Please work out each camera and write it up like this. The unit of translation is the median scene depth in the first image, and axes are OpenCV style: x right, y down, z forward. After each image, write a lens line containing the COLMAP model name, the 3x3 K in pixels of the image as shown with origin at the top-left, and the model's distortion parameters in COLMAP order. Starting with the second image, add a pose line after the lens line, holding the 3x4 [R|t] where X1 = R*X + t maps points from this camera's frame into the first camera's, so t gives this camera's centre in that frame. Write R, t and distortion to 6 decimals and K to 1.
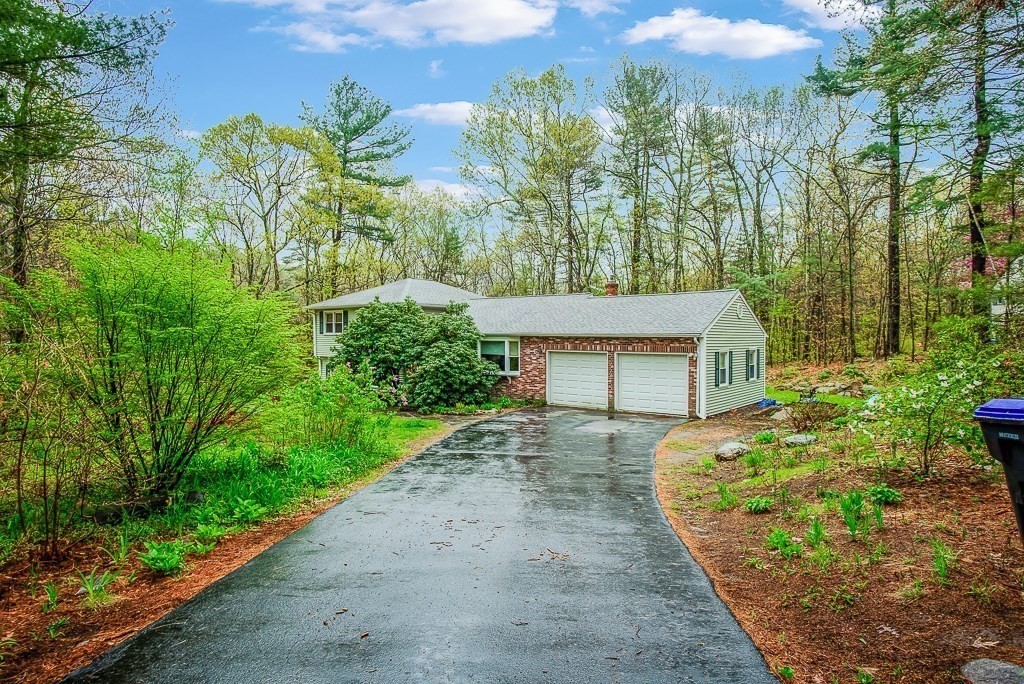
lens RADIAL K [[610.2, 0, 496.9], [0, 610.2, 344.4], [0, 0, 1]] dist [-0.022035, 0.003386]
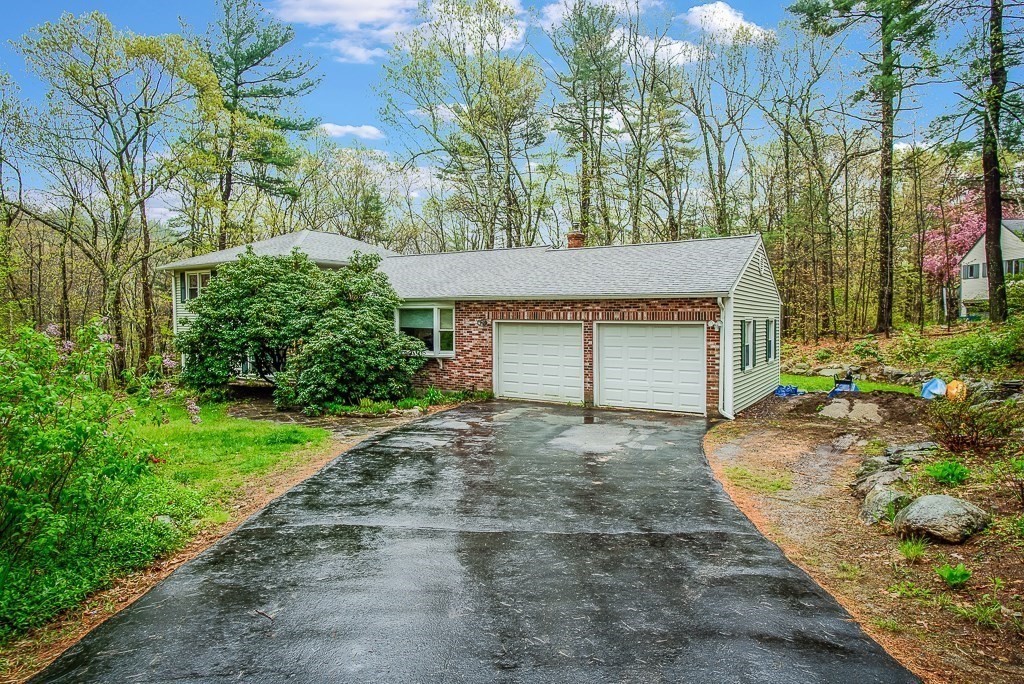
lens RADIAL K [[610.2, 0, 496.9], [0, 610.2, 344.4], [0, 0, 1]] dist [-0.022035, 0.003386]
pose [[0.993580, -0.005489, 0.112995, 0.006277], [0.002356, 0.999610, 0.027842, 0.017233], [-0.113104, -0.027397, 0.993205, 0.301498]]
